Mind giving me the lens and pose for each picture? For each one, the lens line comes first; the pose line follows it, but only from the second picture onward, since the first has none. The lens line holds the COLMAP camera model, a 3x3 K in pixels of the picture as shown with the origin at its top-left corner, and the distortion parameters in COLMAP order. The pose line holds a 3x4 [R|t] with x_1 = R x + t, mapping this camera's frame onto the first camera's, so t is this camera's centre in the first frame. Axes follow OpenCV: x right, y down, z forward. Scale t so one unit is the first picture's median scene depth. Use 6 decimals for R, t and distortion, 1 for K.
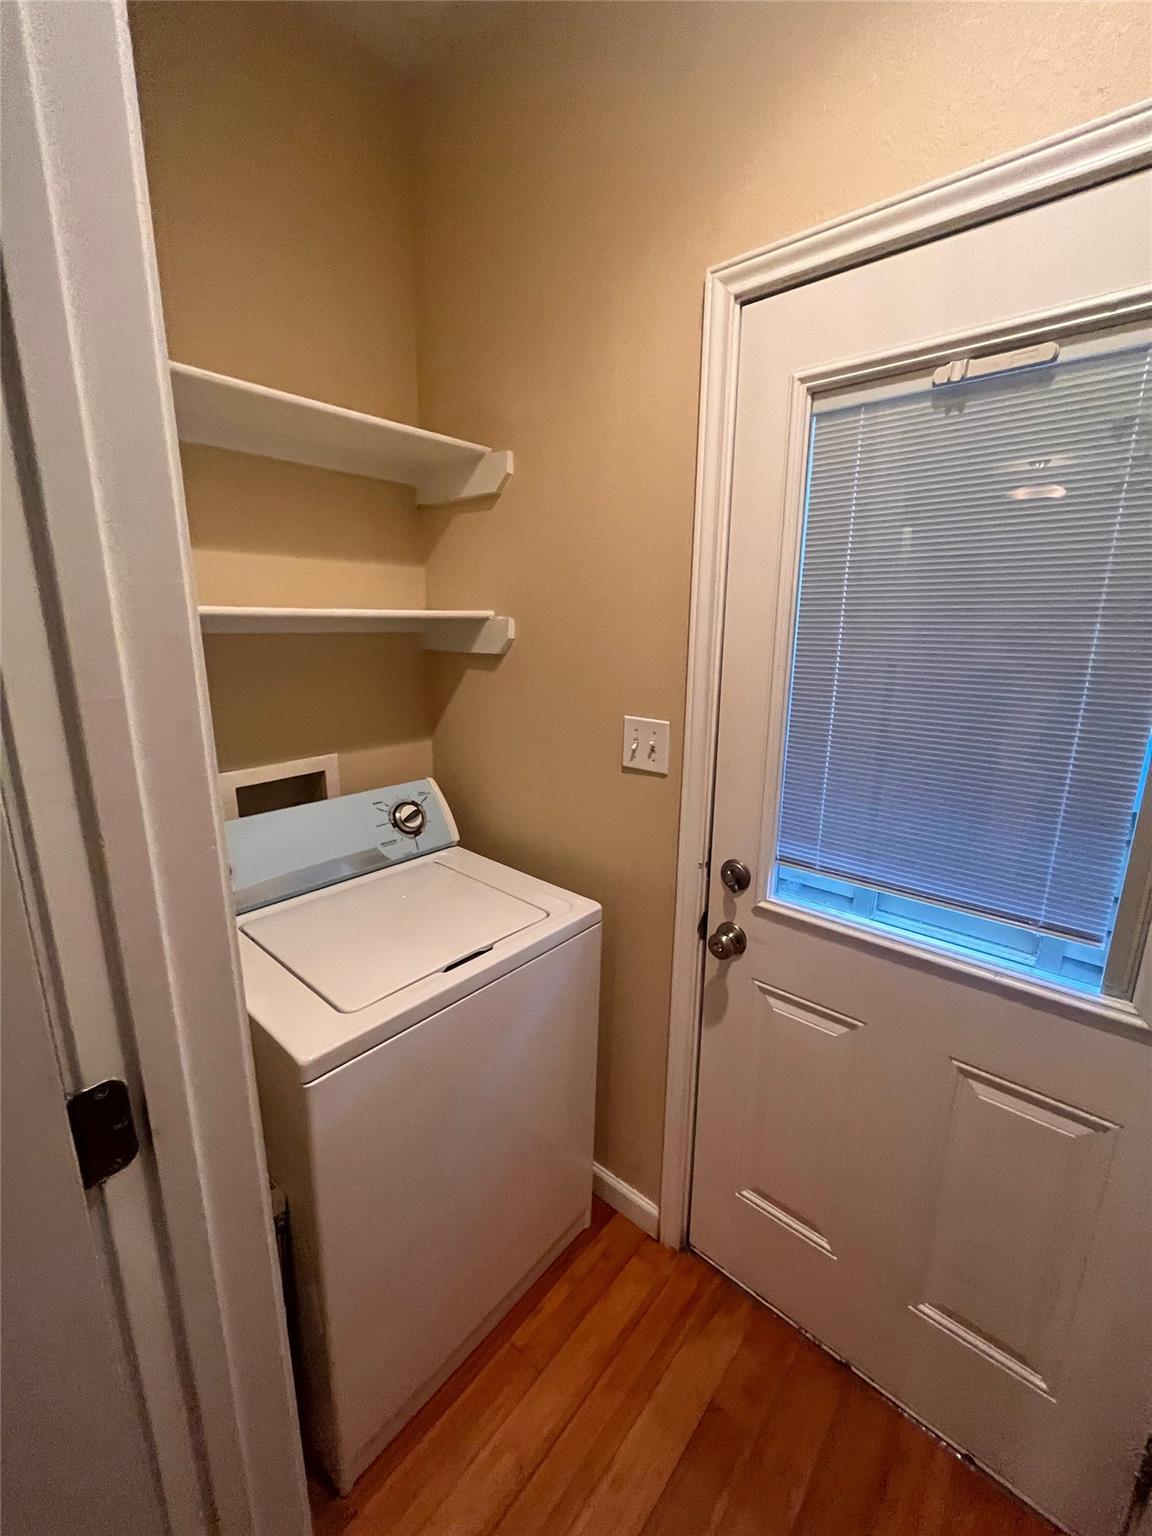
lens RADIAL K [[624.5, 0, 582.8], [0, 624.5, 772.8], [0, 0, 1]] dist [0.000524, -0.000116]
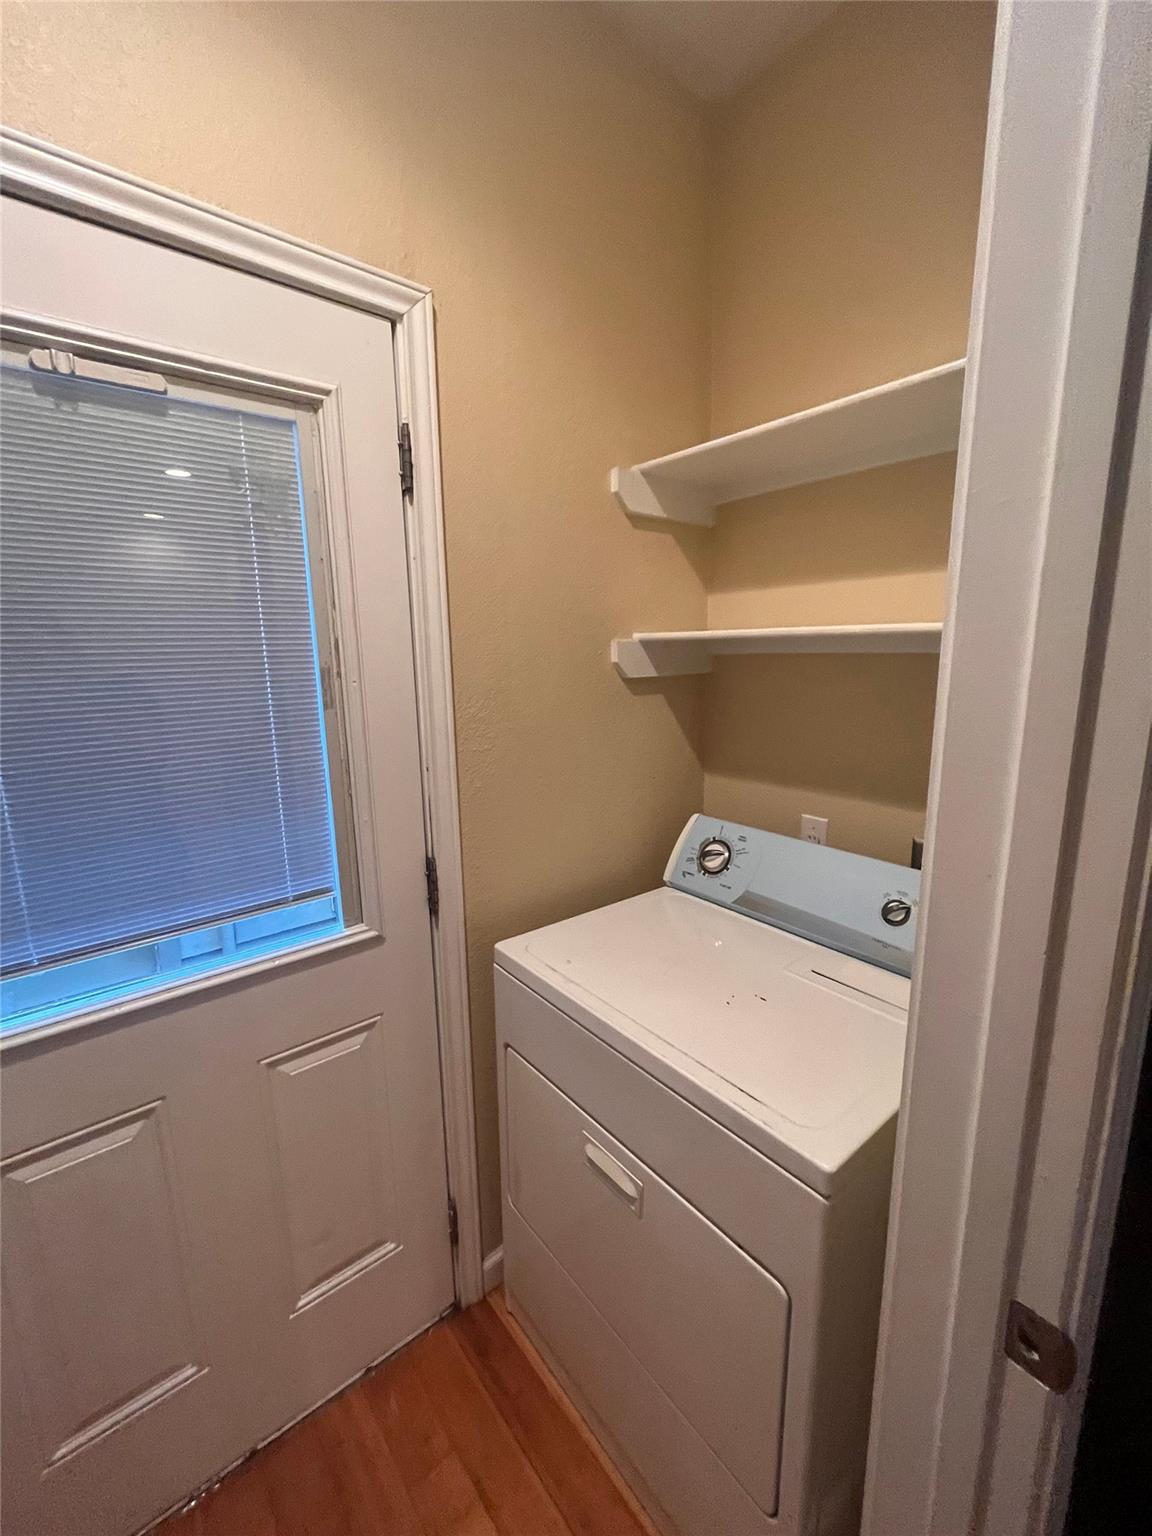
lens RADIAL K [[624.5, 0, 582.0], [0, 624.5, 757.3], [0, 0, 1]] dist [0.000524, -0.000116]
pose [[0.171594, -0.192572, 0.966163, -0.242884], [0.238793, 0.959594, 0.148852, -0.052321], [-0.955789, 0.205171, 0.210646, 0.207021]]
